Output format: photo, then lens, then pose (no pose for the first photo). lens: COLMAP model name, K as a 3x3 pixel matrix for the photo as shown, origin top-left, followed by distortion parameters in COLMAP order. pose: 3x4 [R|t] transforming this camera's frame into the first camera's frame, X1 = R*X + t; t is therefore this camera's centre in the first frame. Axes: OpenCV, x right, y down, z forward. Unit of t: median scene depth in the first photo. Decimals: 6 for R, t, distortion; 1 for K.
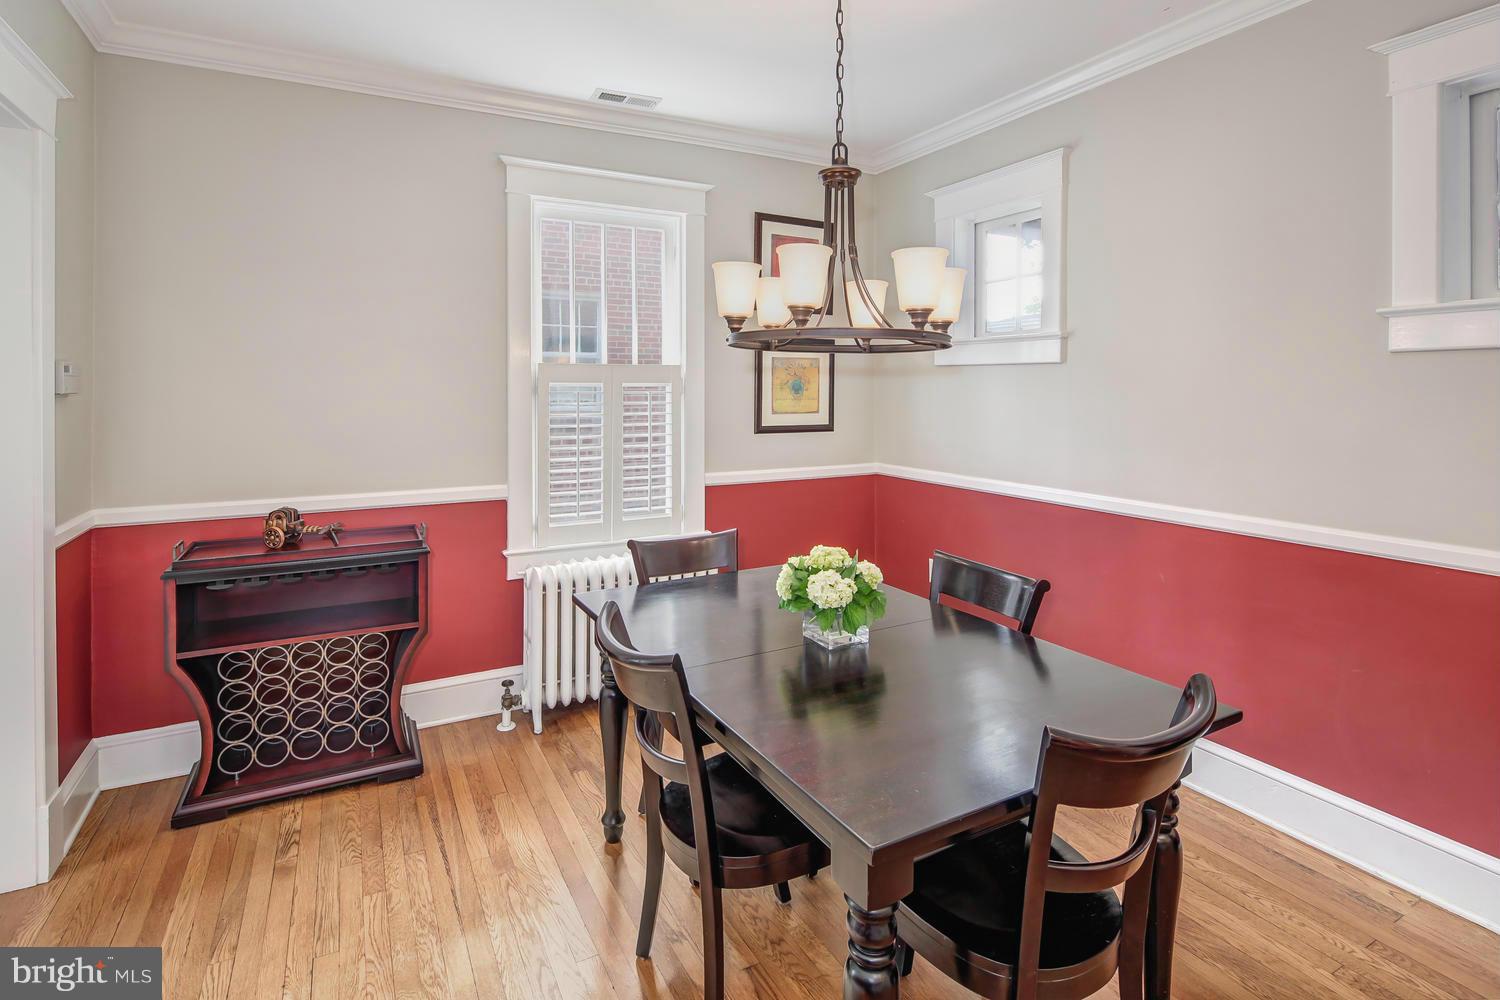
lens RADIAL K [[747.6, 0, 727.0], [0, 747.6, 385.4], [0, 0, 1]] dist [0.007601, -0.005827]
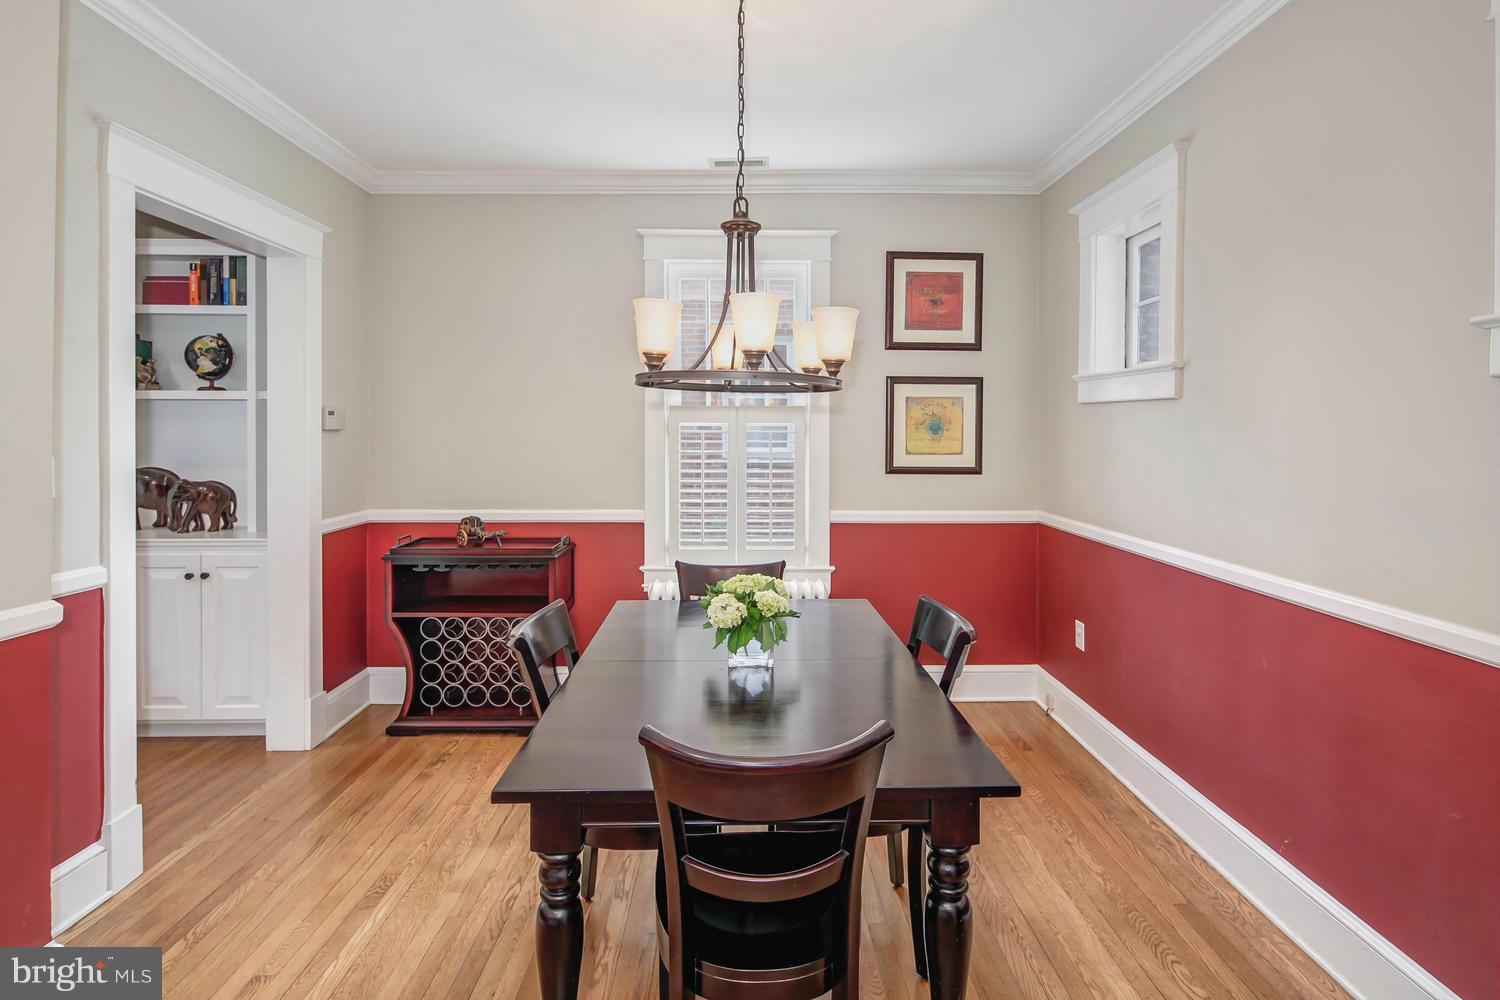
lens RADIAL K [[747.6, 0, 738.9], [0, 747.6, 431.4], [0, 0, 1]] dist [0.007601, -0.005827]
pose [[0.890631, 0.003782, -0.454712, 0.471863], [-0.001414, 0.999984, 0.005547, 0.003621], [0.454725, -0.004297, 0.890621, 0.032749]]
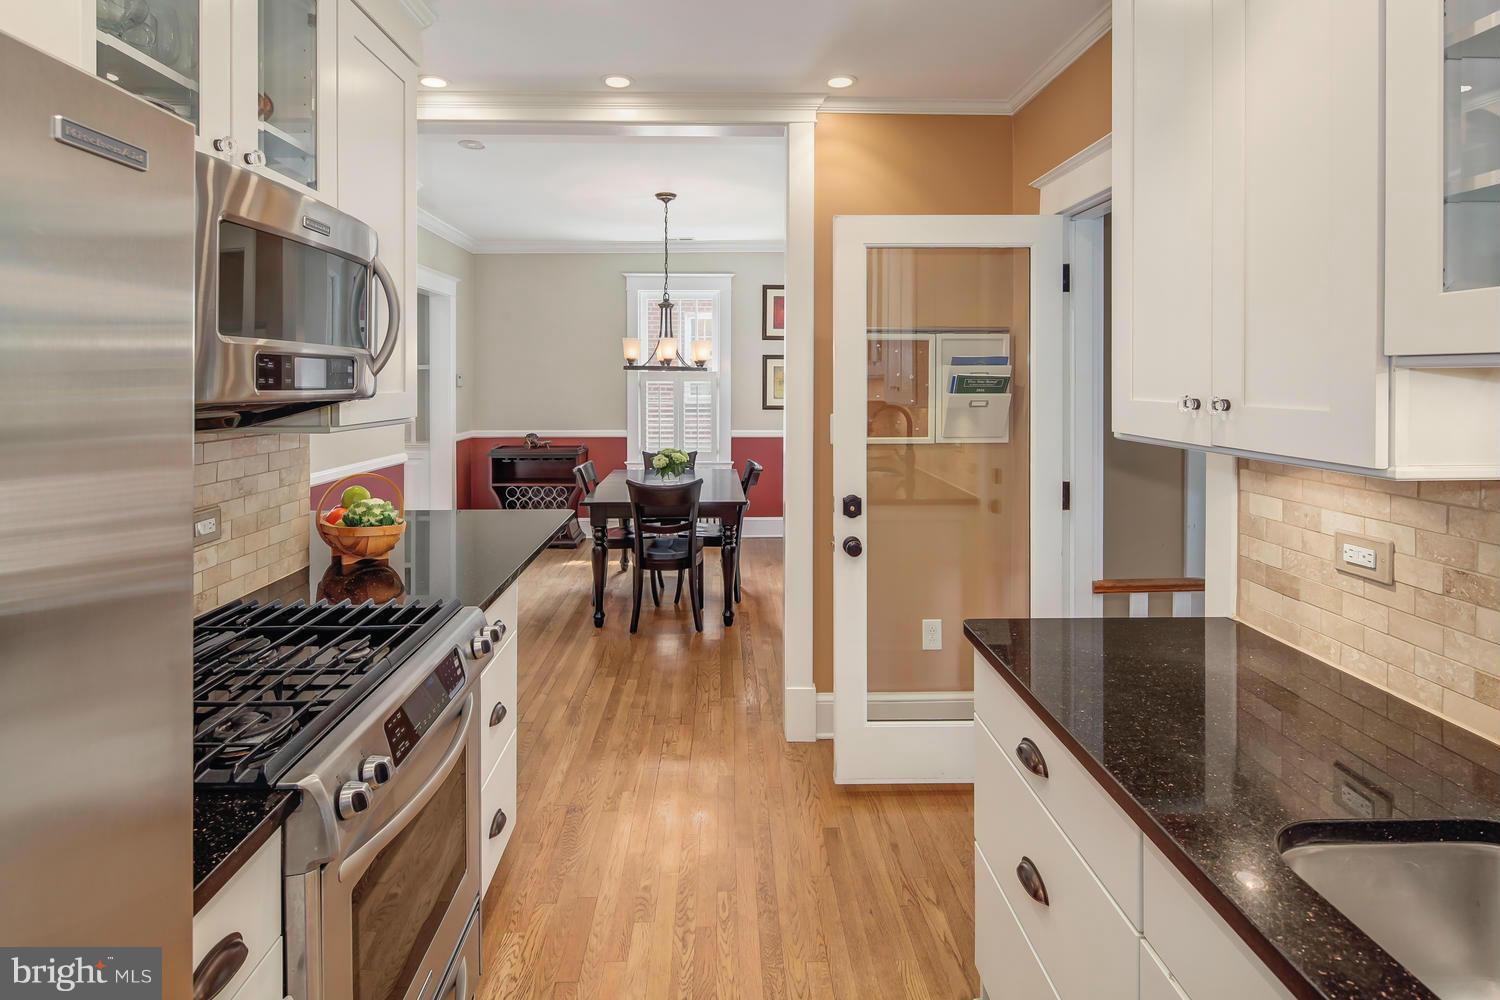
lens RADIAL K [[747.6, 0, 718.7], [0, 747.6, 381.4], [0, 0, 1]] dist [0.007601, -0.005827]
pose [[0.889190, 0.003784, -0.457522, 1.130863], [-0.000116, 0.999968, 0.008045, -0.025690], [0.457538, -0.007100, 0.889162, -0.937012]]
